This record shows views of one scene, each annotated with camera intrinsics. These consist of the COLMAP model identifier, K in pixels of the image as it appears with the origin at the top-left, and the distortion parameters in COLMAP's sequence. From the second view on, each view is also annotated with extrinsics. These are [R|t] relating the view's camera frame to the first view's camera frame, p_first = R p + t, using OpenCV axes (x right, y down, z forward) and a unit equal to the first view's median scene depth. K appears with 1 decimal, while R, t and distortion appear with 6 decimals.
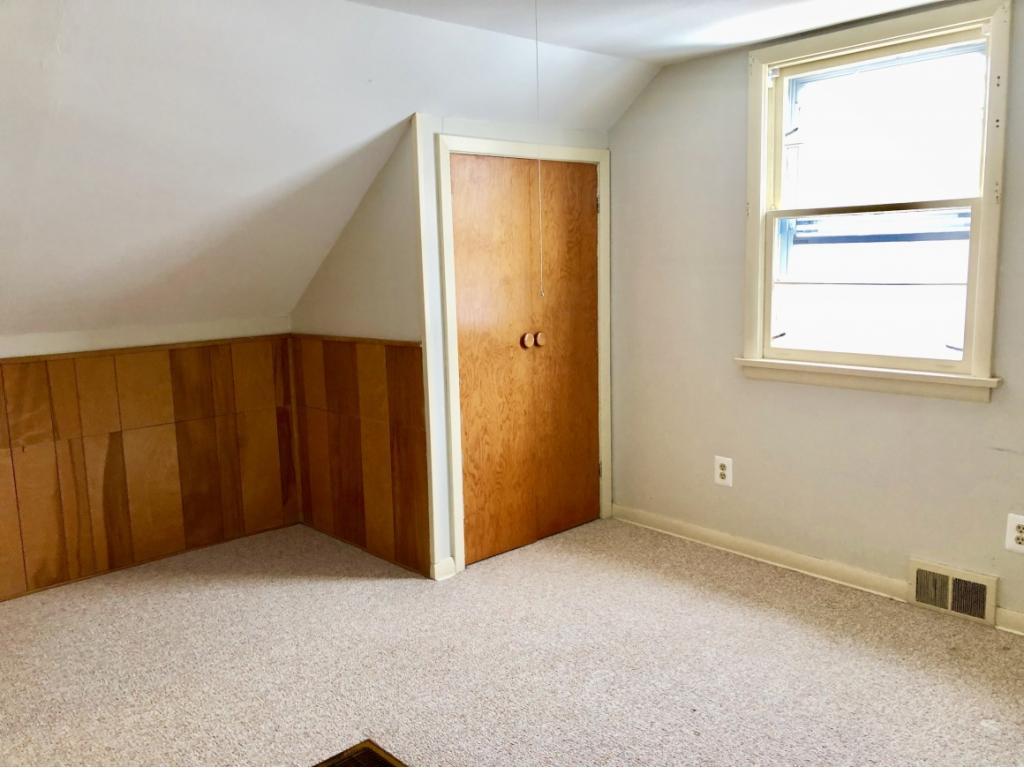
lens RADIAL K [[837.9, 0, 512.0], [0, 837.9, 384.0], [0, 0, 1]] dist [0.068085, -0.107640]
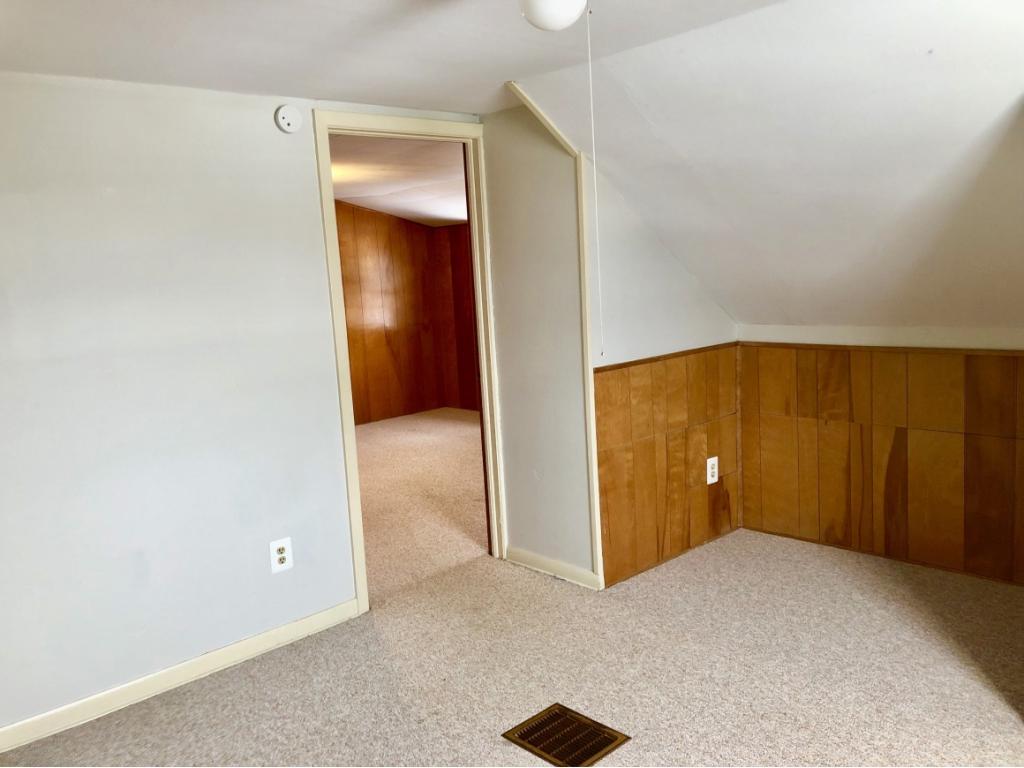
lens RADIAL K [[837.9, 0, 512.0], [0, 837.9, 384.0], [0, 0, 1]] dist [0.068085, -0.107640]
pose [[-0.004199, 0.170115, -0.985415, 0.545381], [-0.091844, 0.981193, 0.169777, -0.128574], [0.995765, 0.091217, 0.011504, 0.530186]]
